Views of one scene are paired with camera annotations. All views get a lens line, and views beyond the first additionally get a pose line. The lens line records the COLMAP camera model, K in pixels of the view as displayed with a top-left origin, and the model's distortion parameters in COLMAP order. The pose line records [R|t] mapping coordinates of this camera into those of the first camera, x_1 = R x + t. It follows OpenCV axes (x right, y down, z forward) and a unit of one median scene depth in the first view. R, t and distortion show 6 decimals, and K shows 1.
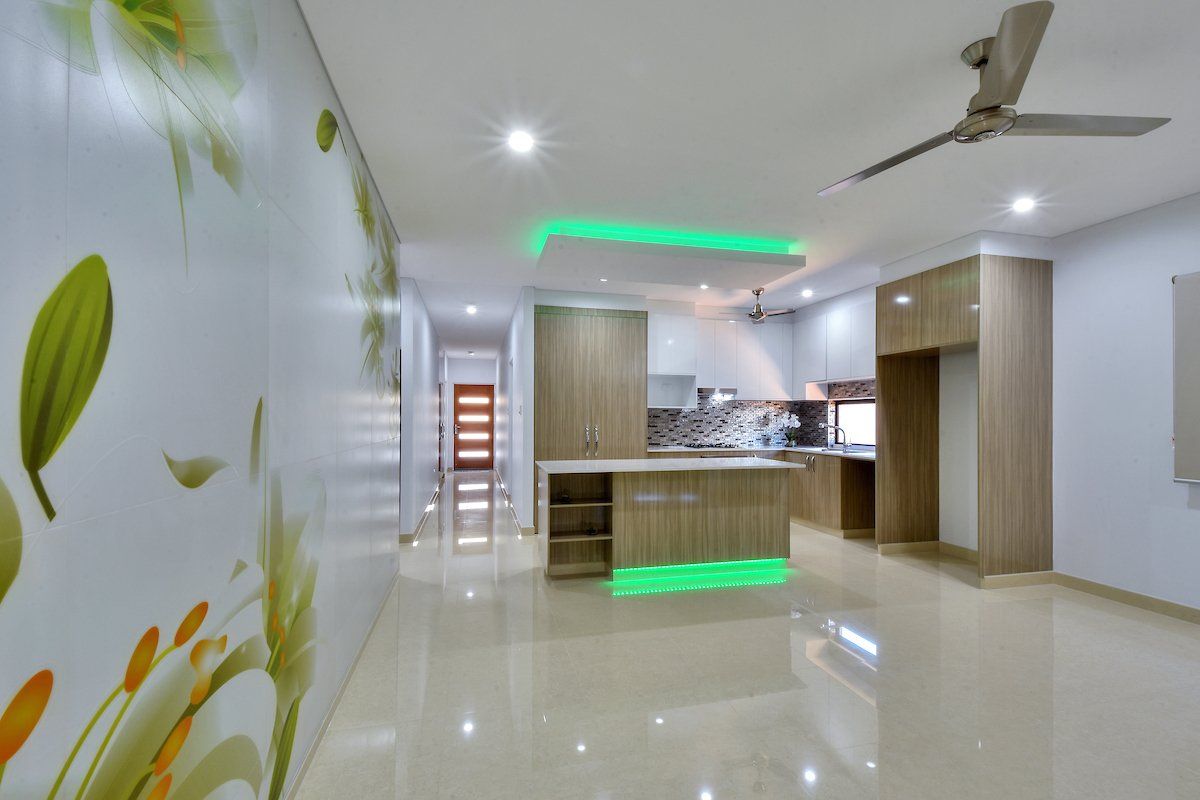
lens RADIAL K [[525.4, 0, 609.9], [0, 525.4, 413.7], [0, 0, 1]] dist [0.036427, -0.017506]
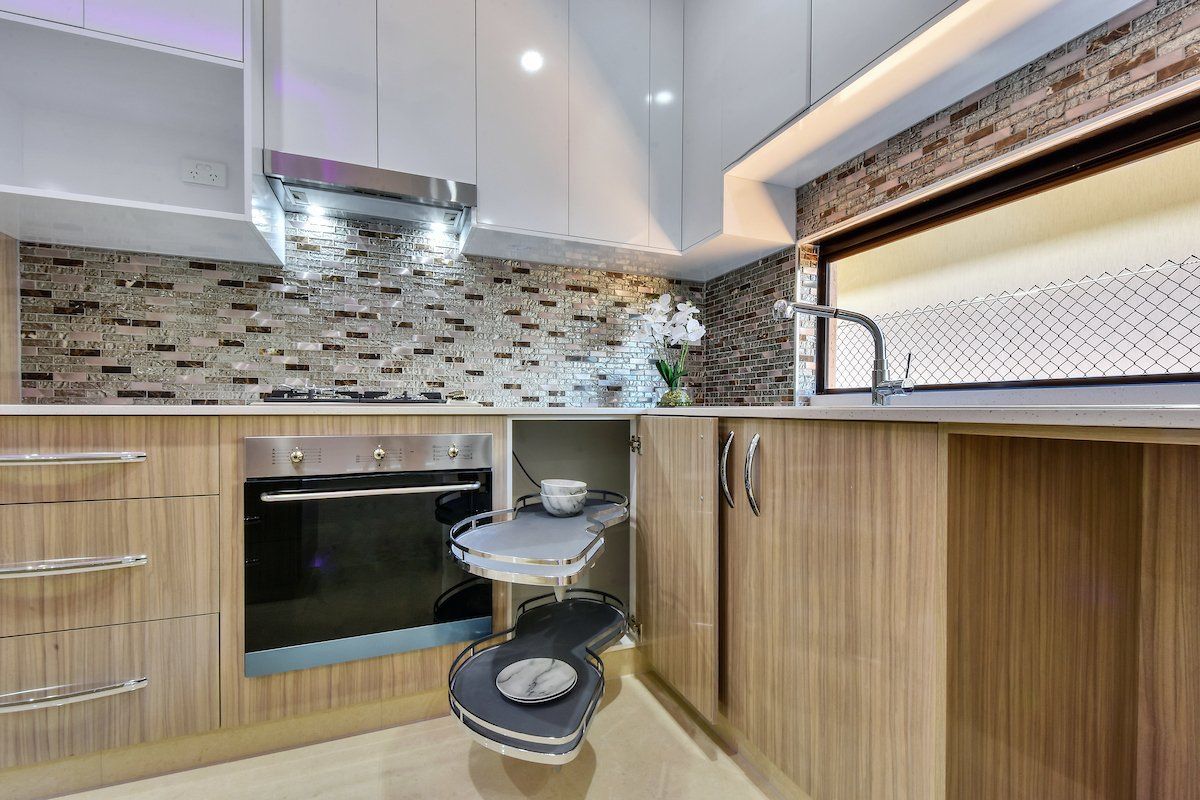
lens RADIAL K [[525.4, 0, 609.9], [0, 525.4, 413.7], [0, 0, 1]] dist [0.036427, -0.017506]
pose [[0.989675, 0.000453, 0.143330, 0.272470], [-0.002944, 0.999848, 0.017165, 0.063392], [-0.143300, -0.017409, 0.989526, 0.732337]]
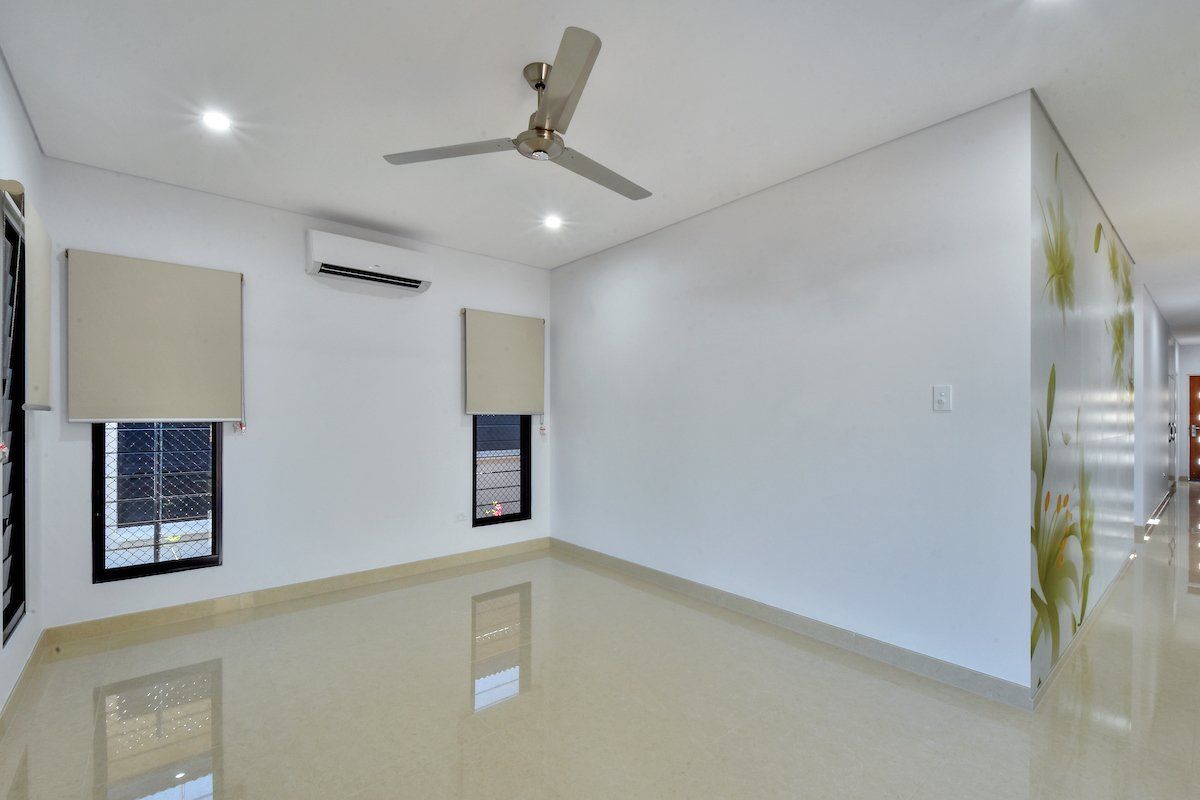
lens RADIAL K [[536.1, 0, 598.0], [0, 536.1, 411.5], [0, 0, 1]] dist [-0.024579, -0.000108]
pose [[0.425413, -0.003684, -0.904992, 0.084677], [0.002690, 0.999992, -0.002806, -0.002128], [0.904996, -0.001241, 0.425419, -0.344928]]
